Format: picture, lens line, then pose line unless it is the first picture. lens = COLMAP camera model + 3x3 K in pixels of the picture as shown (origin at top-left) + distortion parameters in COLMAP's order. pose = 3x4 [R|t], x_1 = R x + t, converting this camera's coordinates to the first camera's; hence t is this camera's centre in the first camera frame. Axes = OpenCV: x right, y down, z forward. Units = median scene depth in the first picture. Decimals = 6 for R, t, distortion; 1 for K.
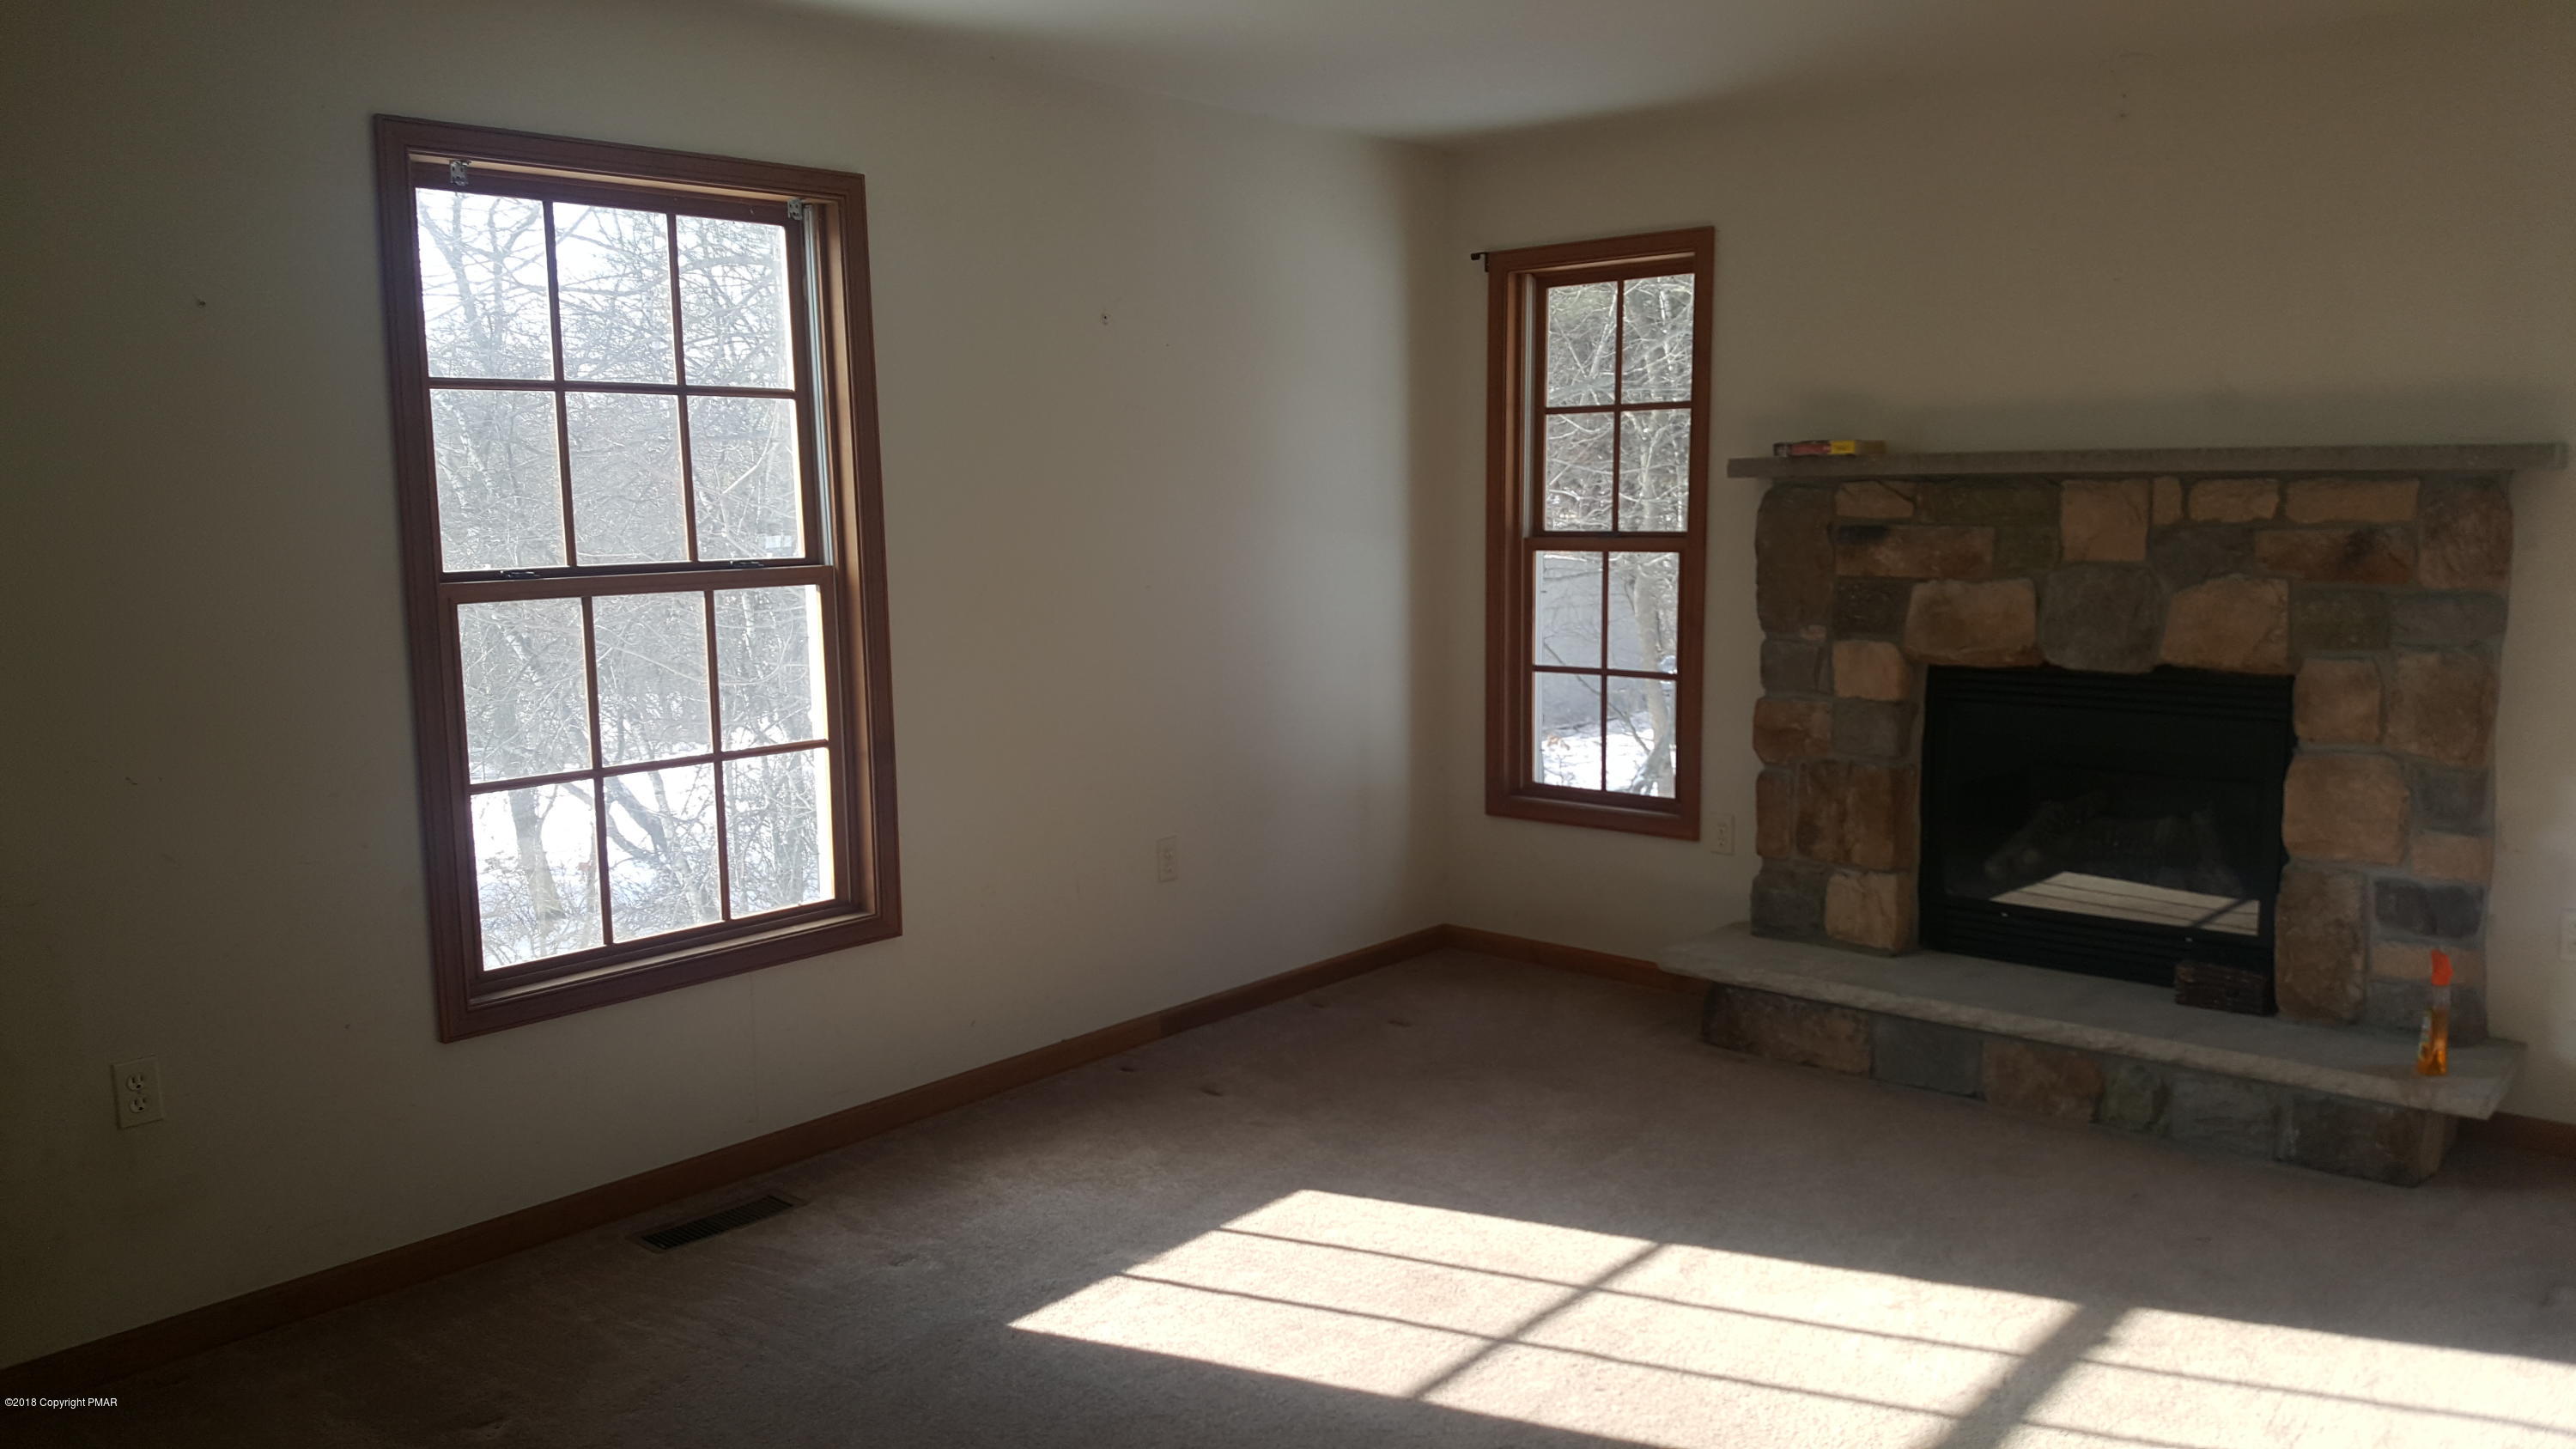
lens RADIAL K [[1880.3, 0, 1288.2], [0, 1880.3, 774.2], [0, 0, 1]] dist [0.105171, -0.253431]
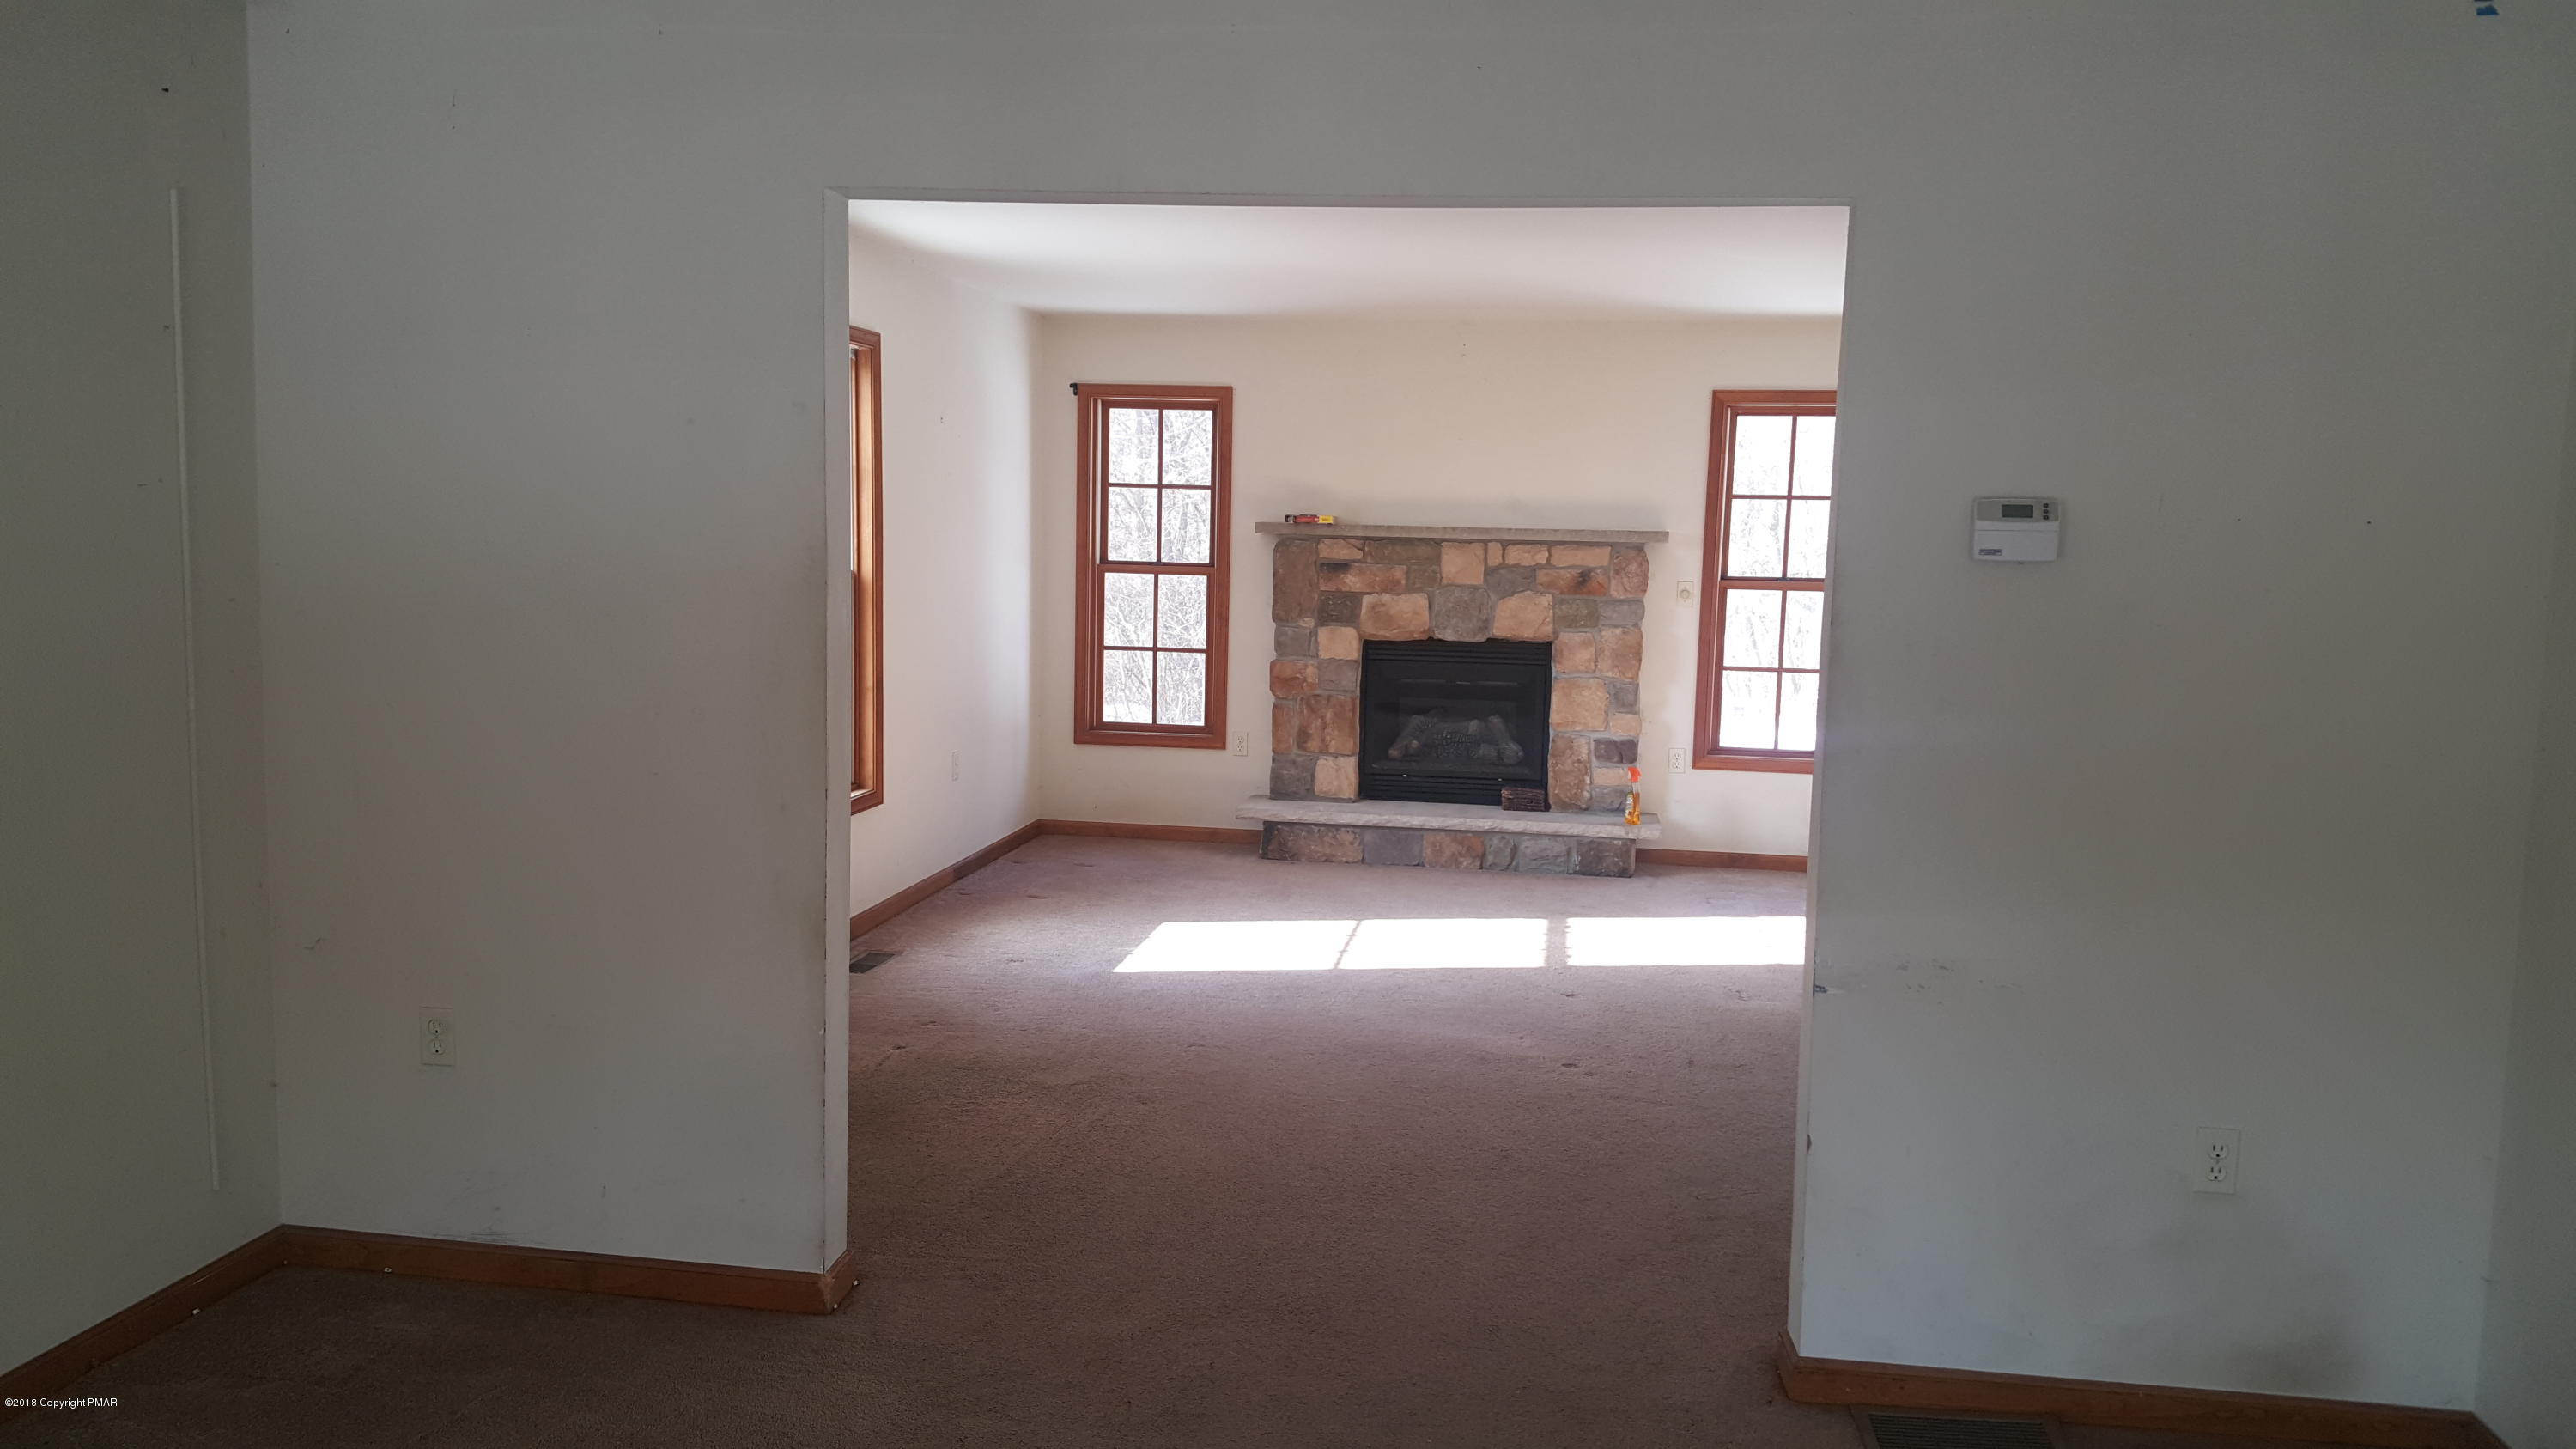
lens RADIAL K [[1880.3, 0, 1288.2], [0, 1880.3, 774.2], [0, 0, 1]] dist [0.105171, -0.253431]
pose [[0.839900, -0.035006, 0.541611, -0.741207], [0.046421, 0.998894, -0.007425, 0.084480], [-0.540752, 0.031378, 0.840596, -0.496270]]
